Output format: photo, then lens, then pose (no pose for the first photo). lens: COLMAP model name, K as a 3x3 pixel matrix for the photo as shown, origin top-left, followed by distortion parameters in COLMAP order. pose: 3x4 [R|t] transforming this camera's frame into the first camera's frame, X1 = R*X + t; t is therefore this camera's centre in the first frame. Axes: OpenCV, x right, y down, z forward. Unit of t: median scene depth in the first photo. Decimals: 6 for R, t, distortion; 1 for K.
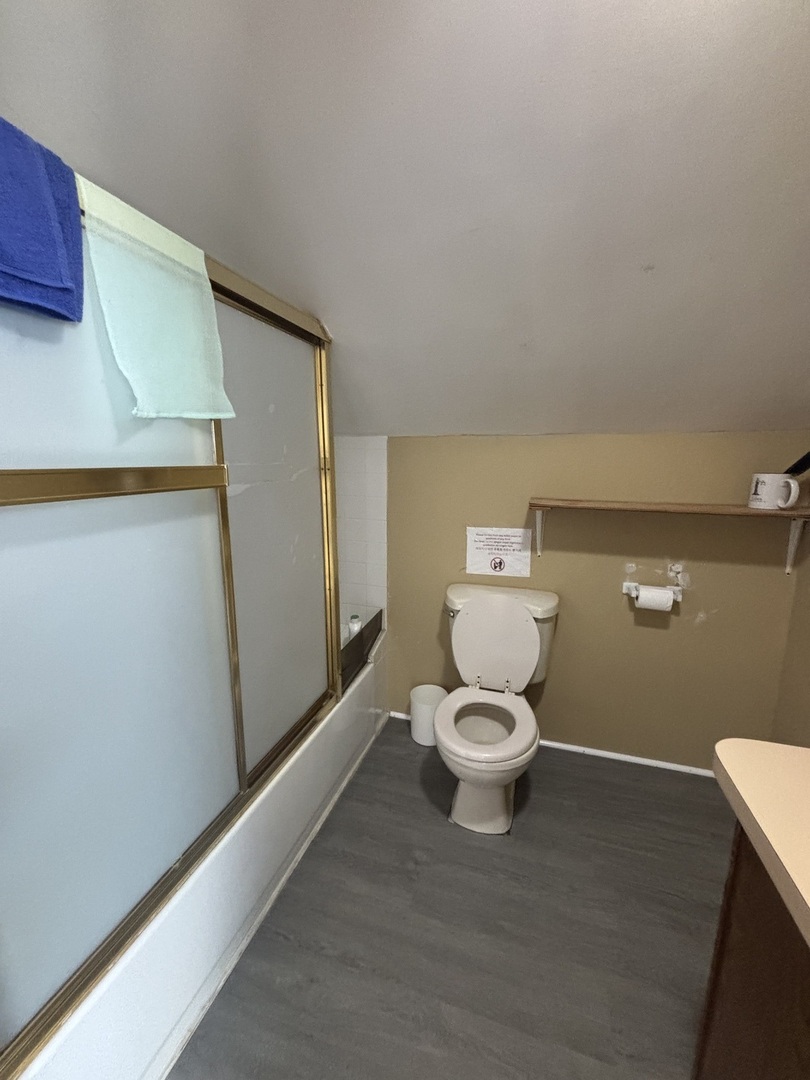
lens RADIAL K [[435.4, 0, 404.6], [0, 435.4, 542.0], [0, 0, 1]] dist [0.011711, -0.000532]
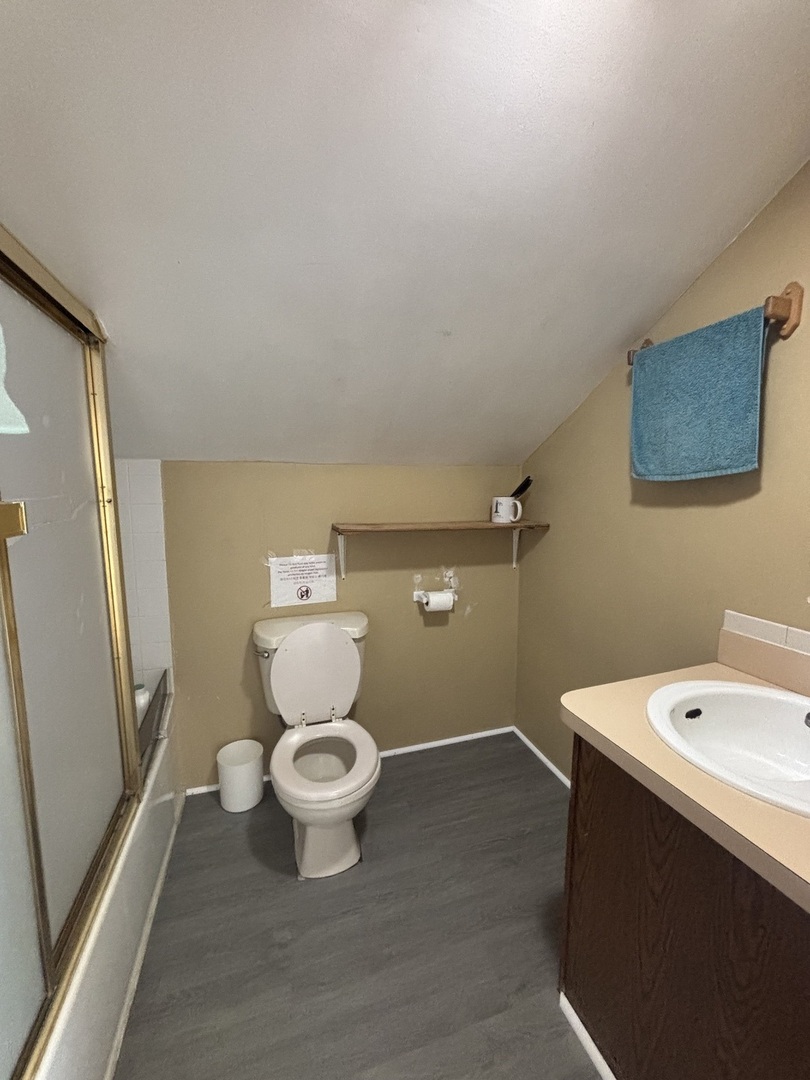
lens RADIAL K [[435.4, 0, 404.0], [0, 435.4, 543.0], [0, 0, 1]] dist [0.011711, -0.000532]
pose [[0.815717, -0.082101, 0.572595, -0.174275], [0.112354, 0.993512, -0.017605, -0.020107], [-0.567434, 0.078694, 0.819650, 0.065194]]
